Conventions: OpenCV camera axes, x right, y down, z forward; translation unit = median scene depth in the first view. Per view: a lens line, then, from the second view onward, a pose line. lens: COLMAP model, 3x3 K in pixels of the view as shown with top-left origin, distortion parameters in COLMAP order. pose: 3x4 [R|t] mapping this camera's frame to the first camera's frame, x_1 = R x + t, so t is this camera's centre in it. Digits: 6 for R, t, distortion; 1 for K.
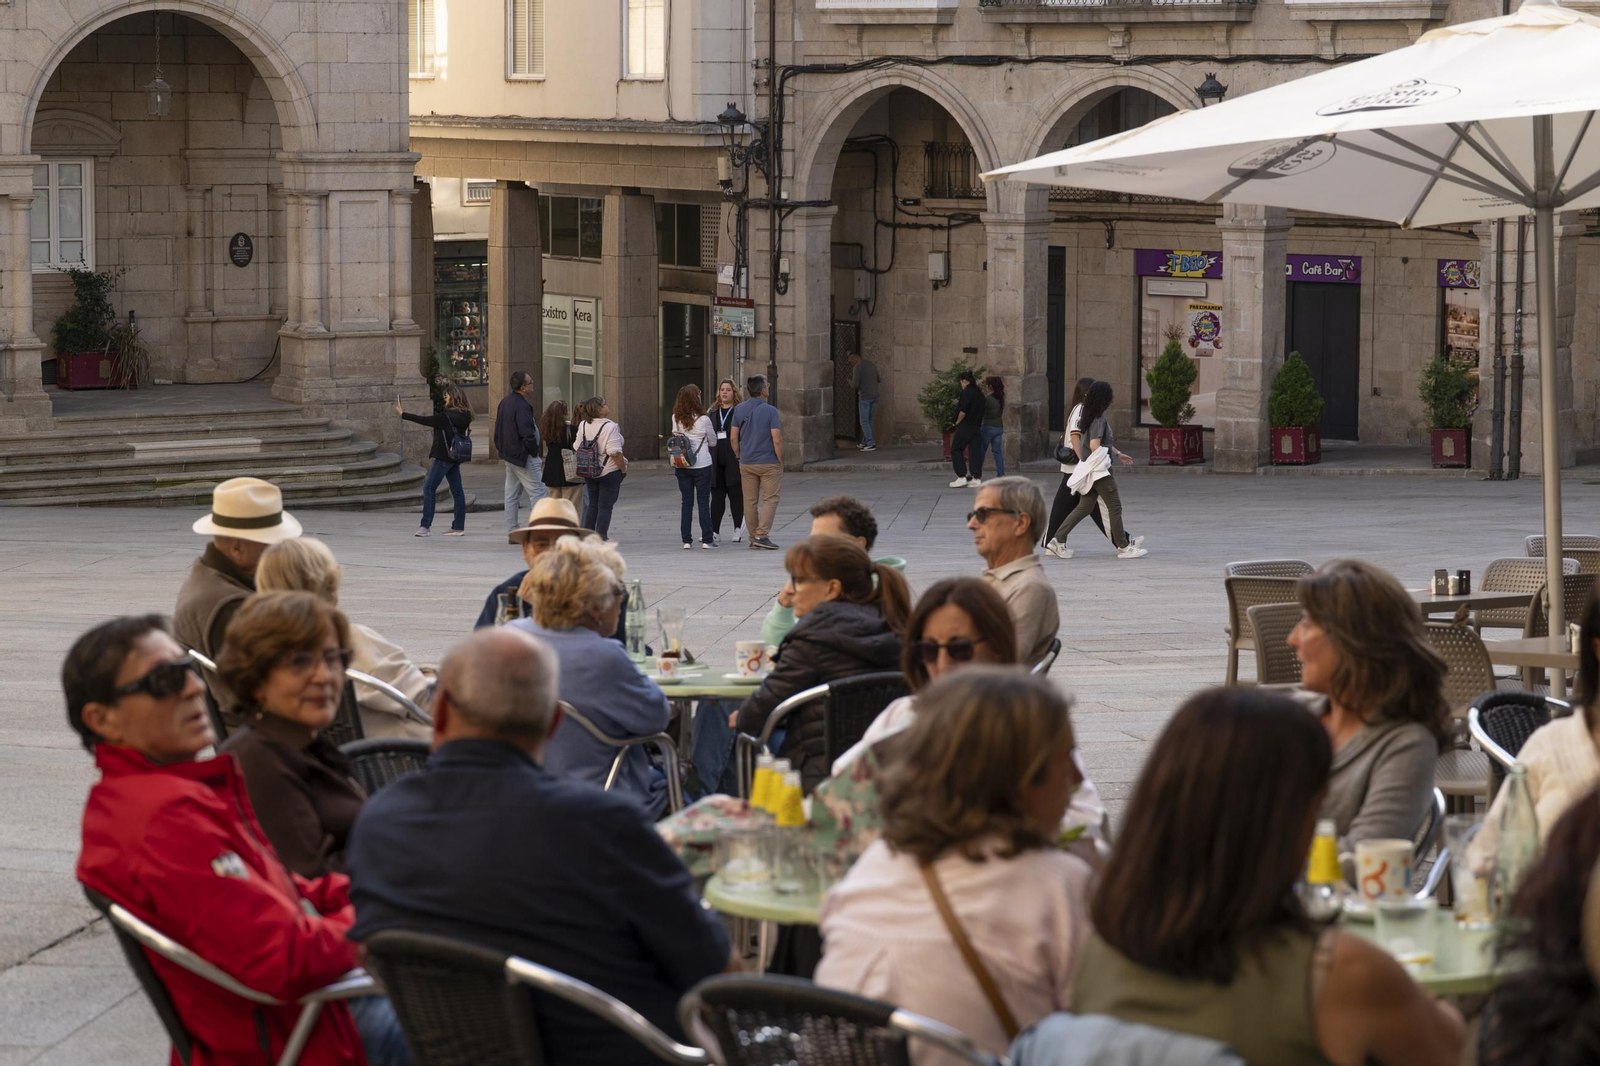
lens RADIAL K [[4883.0, 0, 880.9], [0, 4883.0, 532.0], [0, 0, 1]] dist [0.039387, 0.408345]
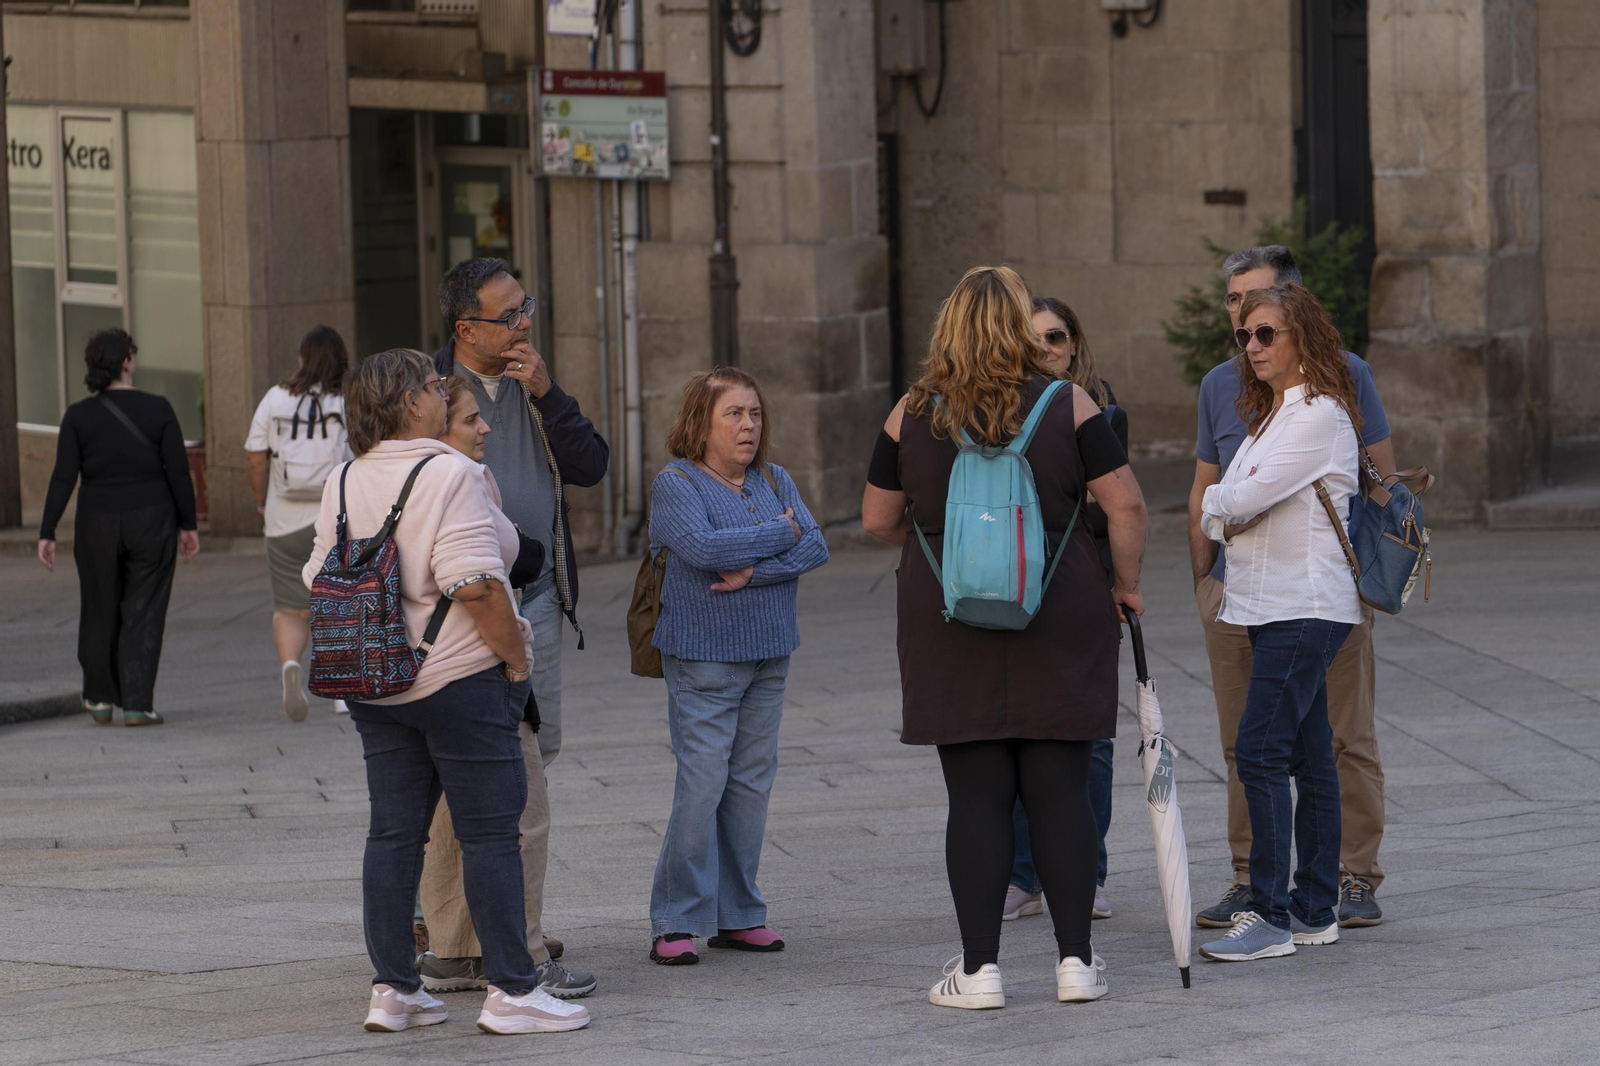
lens RADIAL K [[6927.3, 0, 800.0], [0, 6927.3, 533.0], [0, 0, 1]] dist [0.036892, 1.010595]
pose [[0.993870, -0.039341, 0.103316, -0.070952], [0.039406, 0.999222, 0.001415, -0.014534], [-0.103292, 0.002665, 0.994648, 0.503775]]
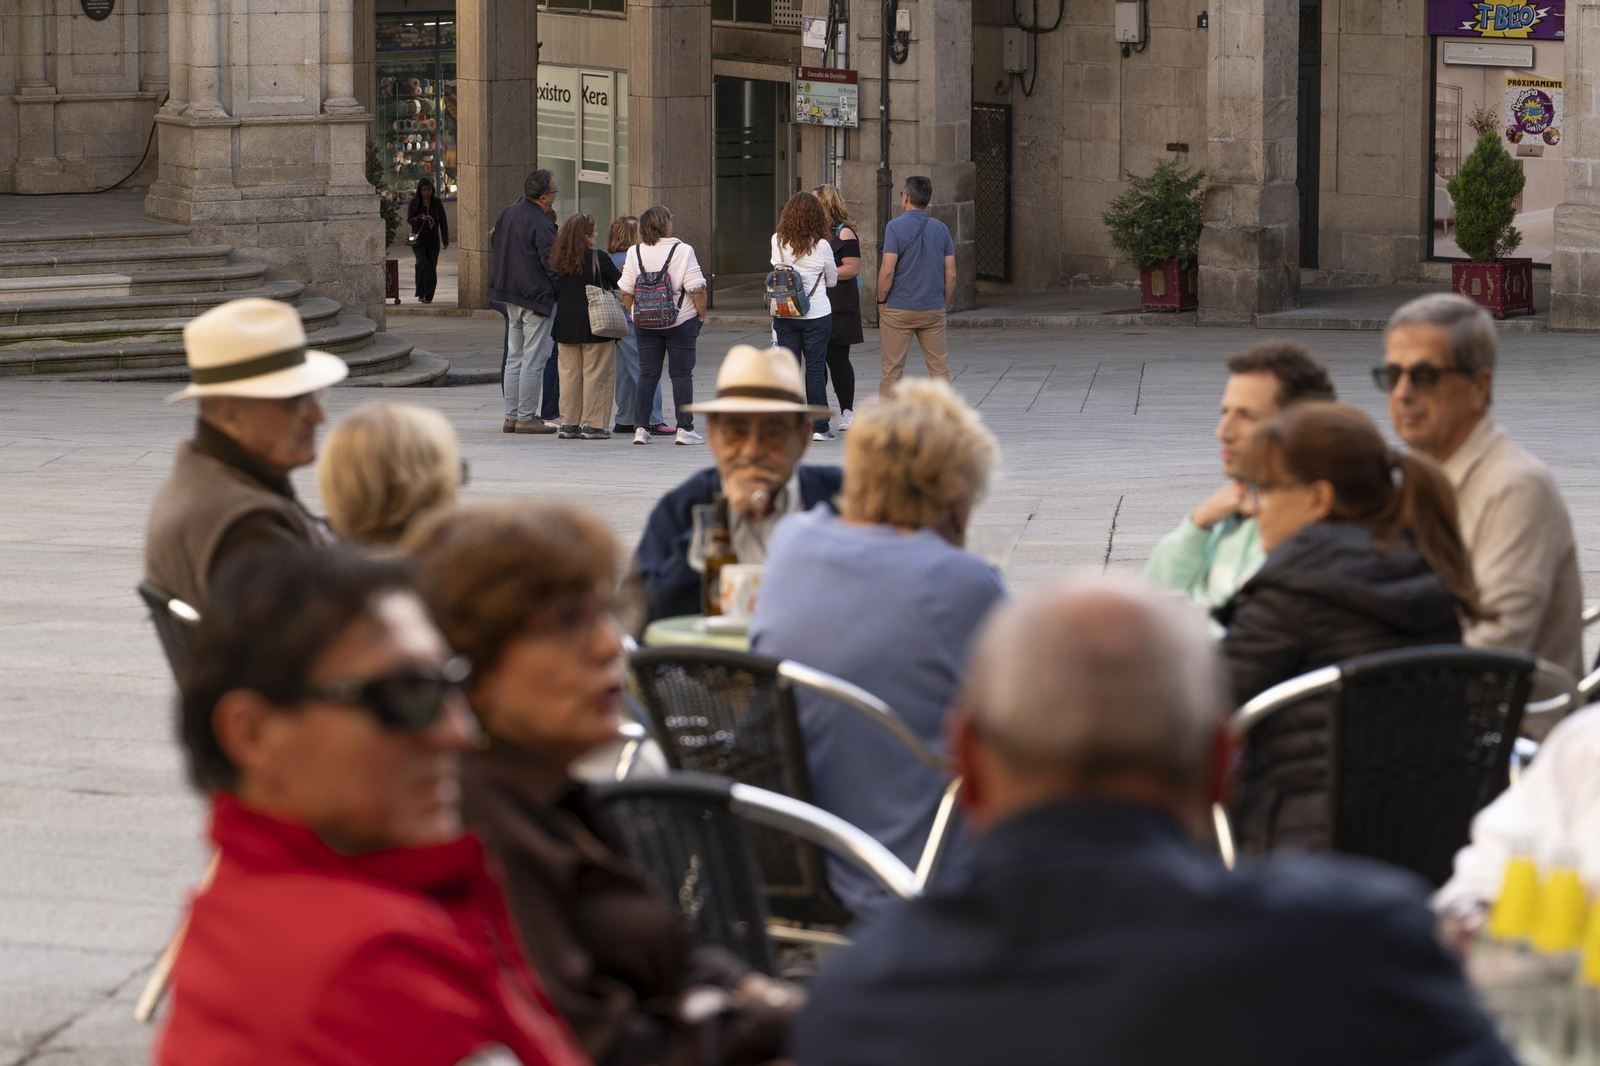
lens RADIAL K [[6927.3, 0, 800.0], [0, 6927.3, 533.0], [0, 0, 1]] dist [0.036892, 1.010595]
pose [[0.999754, 0.002496, -0.022056, -0.012925], [-0.002145, 0.999870, 0.015958, 0.000716], [0.022093, -0.015906, 0.999629, 0.048059]]
